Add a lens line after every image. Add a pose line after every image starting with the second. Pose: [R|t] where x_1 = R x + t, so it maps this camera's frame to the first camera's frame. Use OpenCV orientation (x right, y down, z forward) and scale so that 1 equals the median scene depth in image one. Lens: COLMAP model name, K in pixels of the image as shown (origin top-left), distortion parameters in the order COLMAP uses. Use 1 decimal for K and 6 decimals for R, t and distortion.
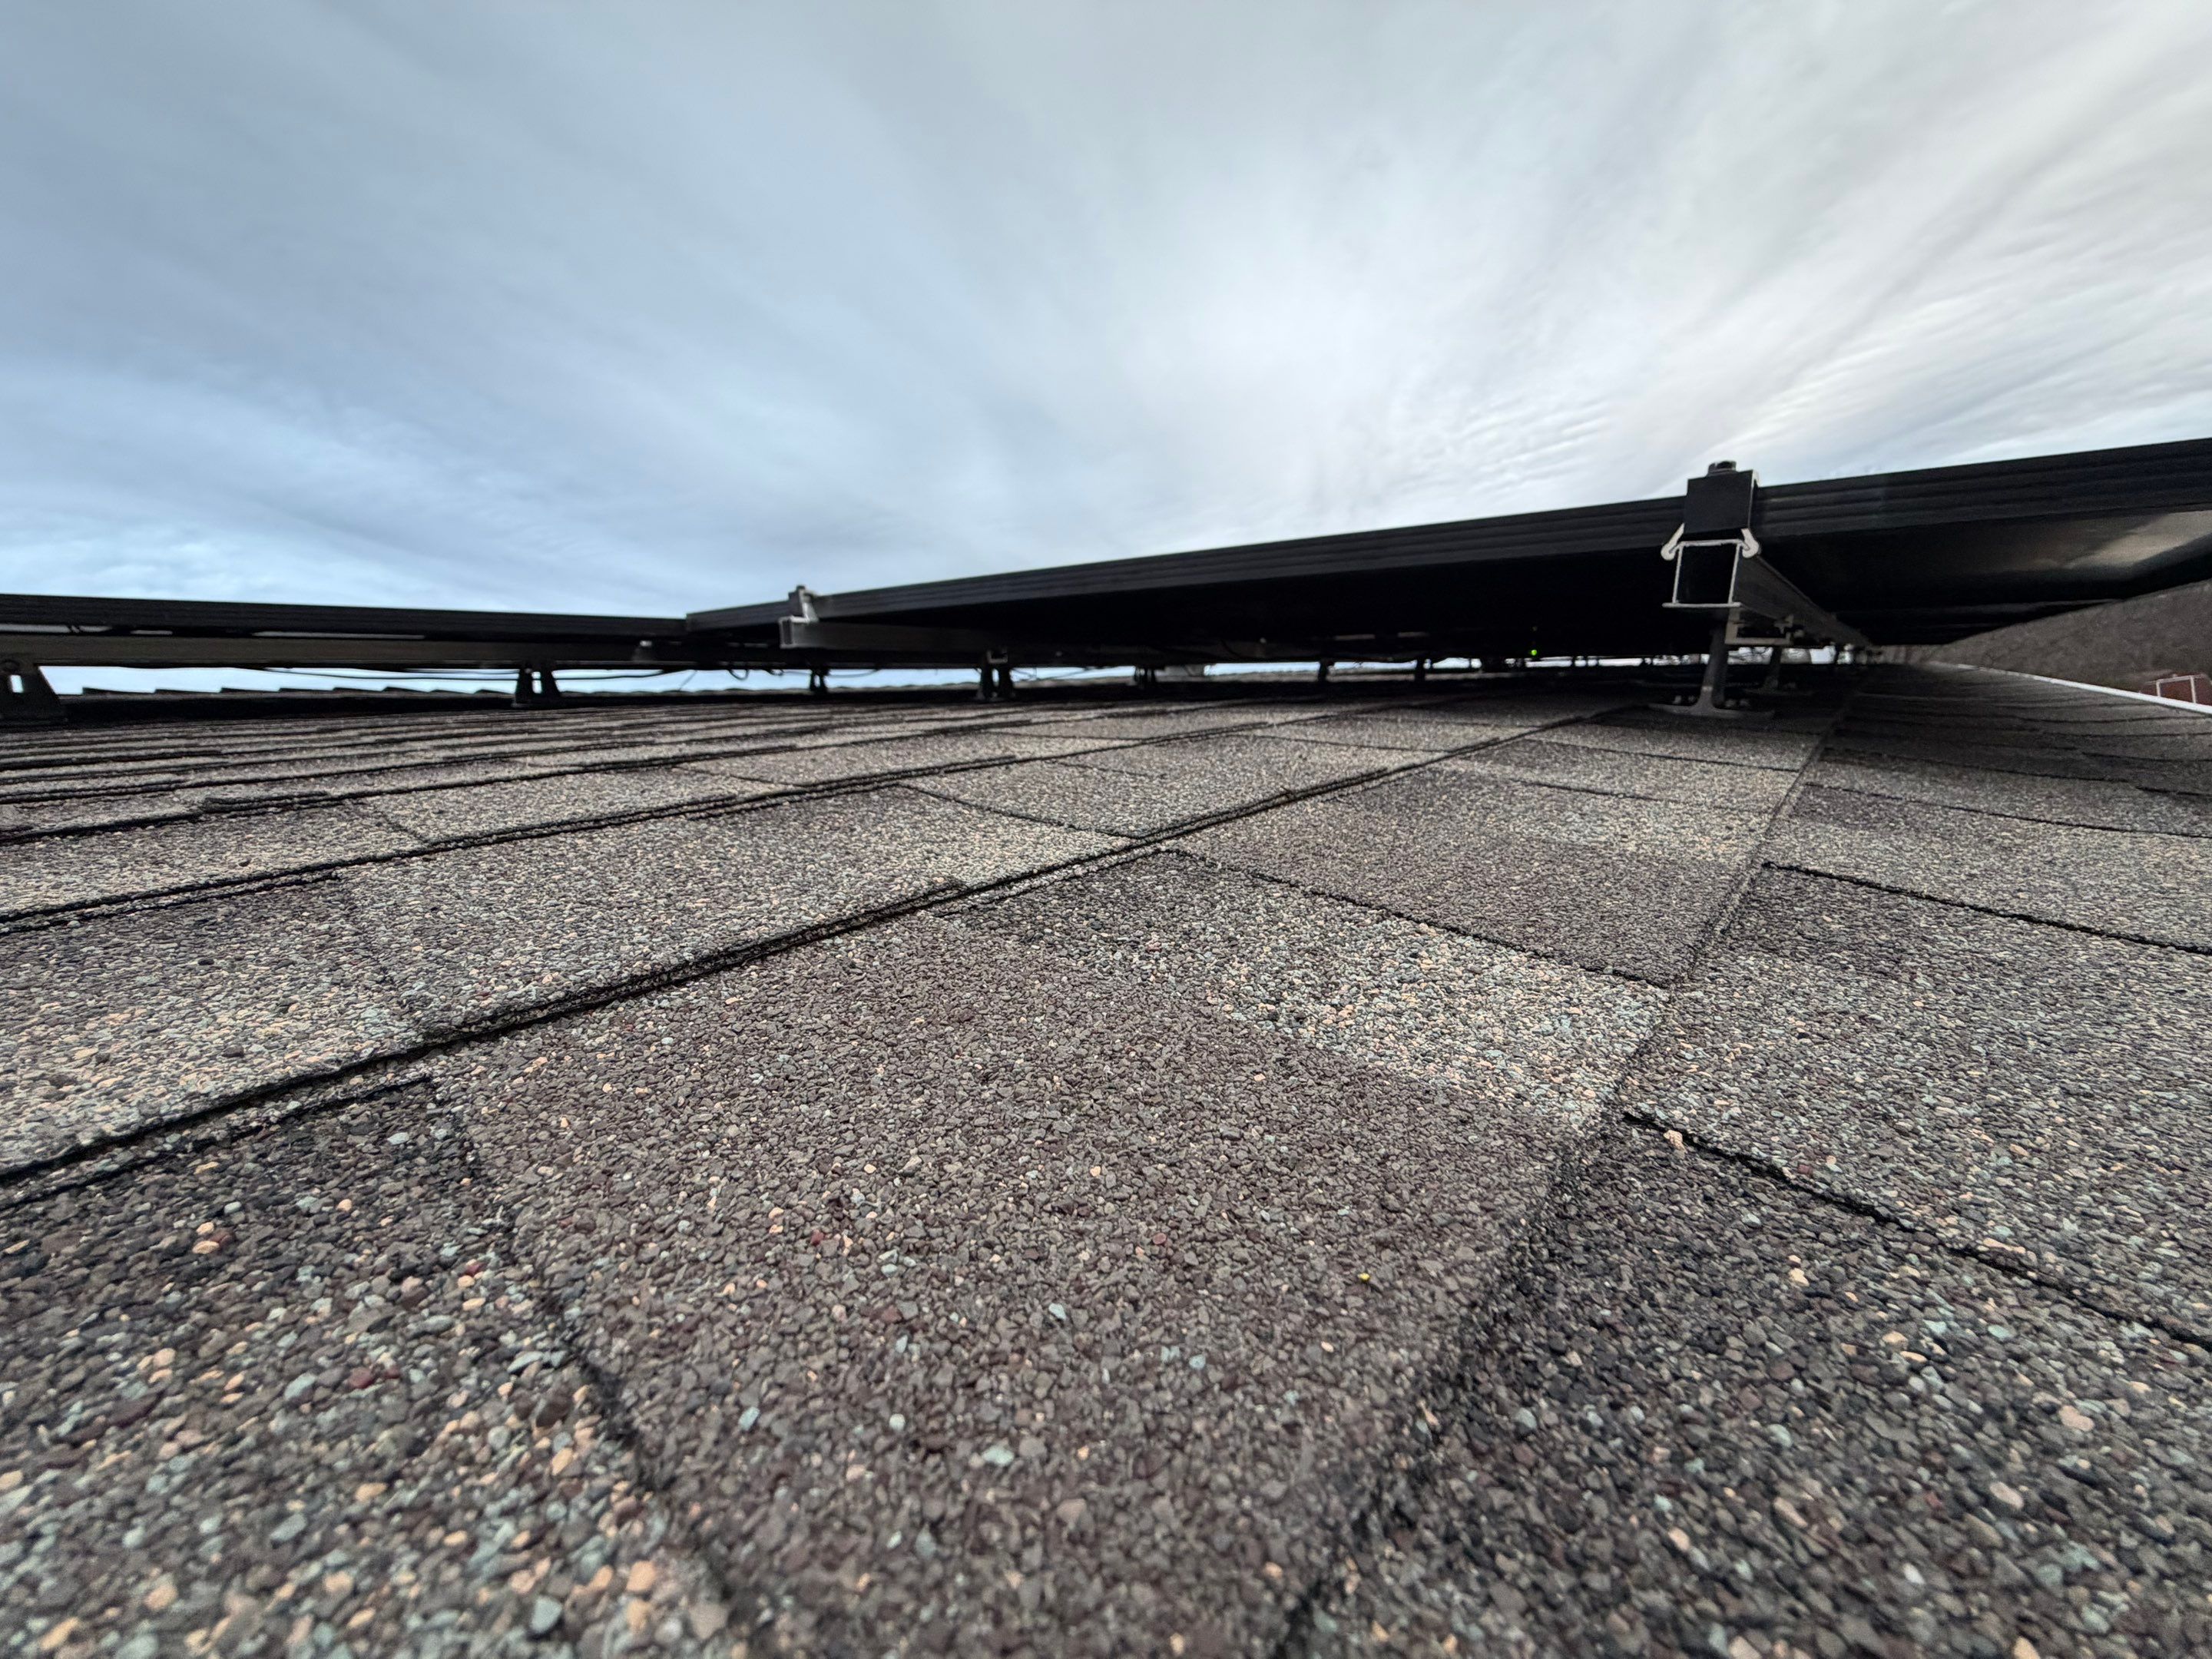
lens RADIAL K [[873.9, 0, 1099.0], [0, 873.9, 827.3], [0, 0, 1]] dist [-0.001122, -0.000032]
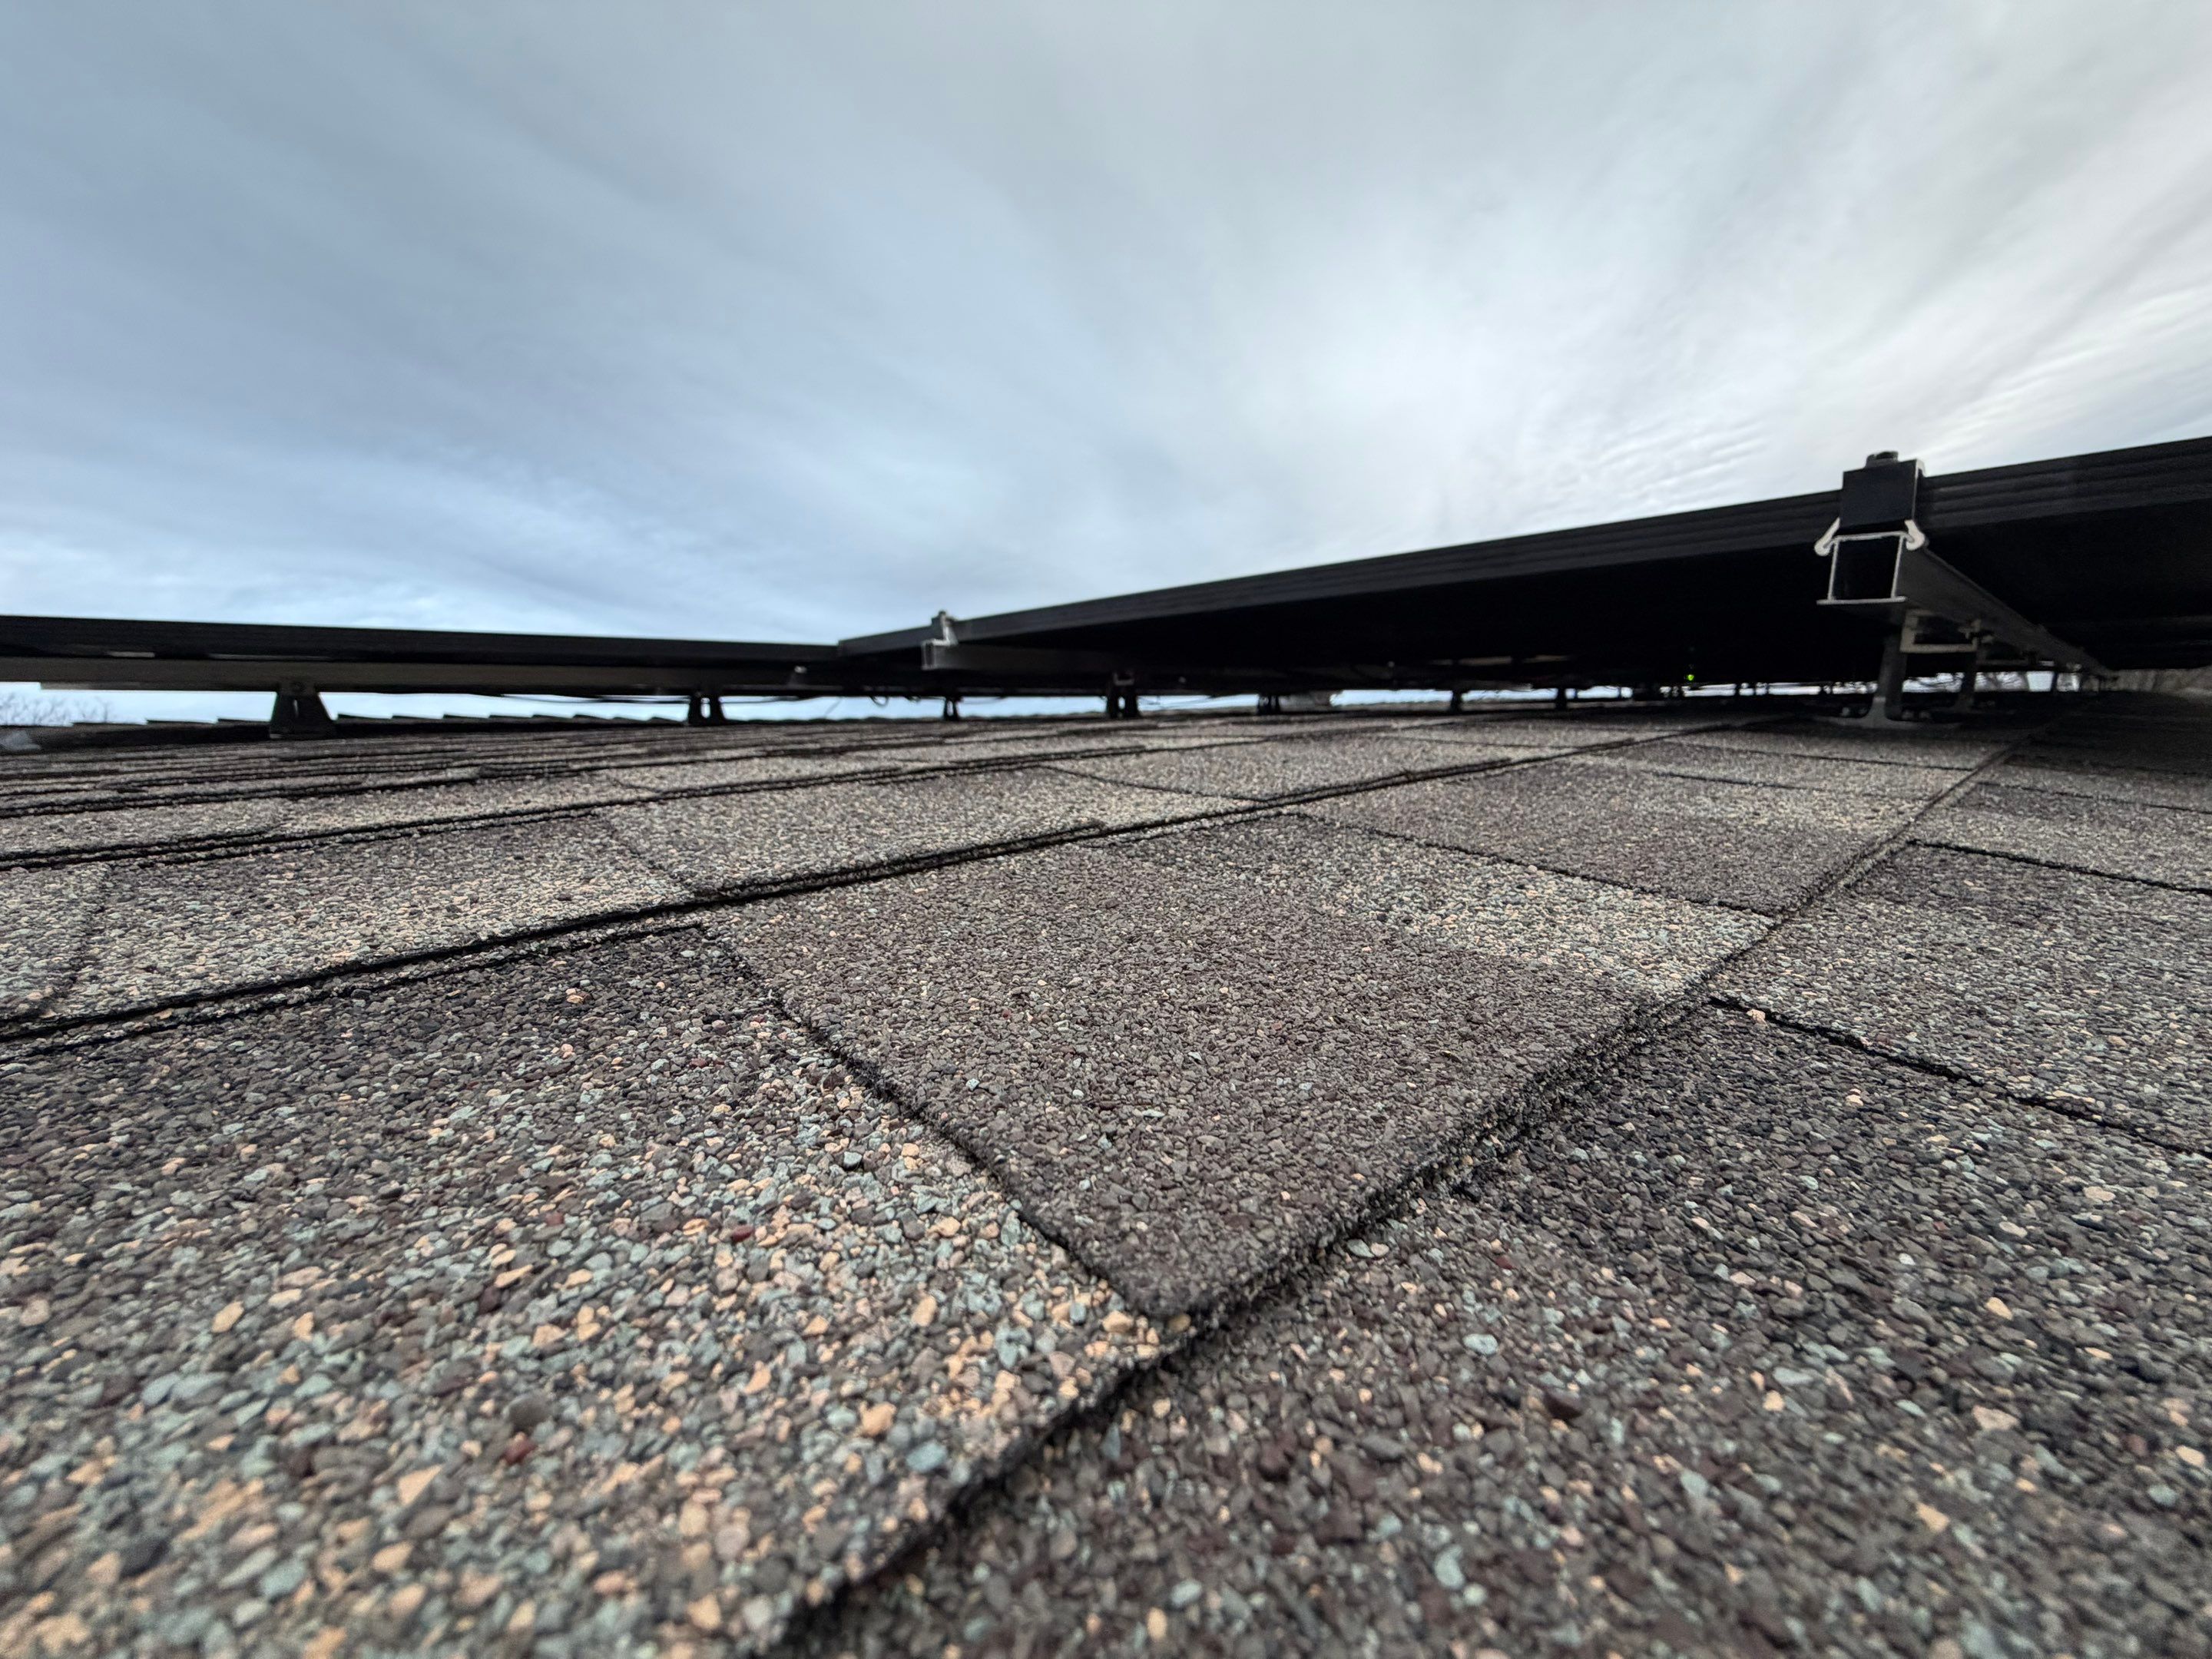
lens RADIAL K [[873.9, 0, 1106.6], [0, 873.9, 828.7], [0, 0, 1]] dist [-0.001122, -0.000032]
pose [[0.991531, 0.013534, -0.129163, -0.009334], [-0.017857, 0.999317, -0.032367, 0.166193], [0.128636, 0.034399, 0.991095, -0.188050]]
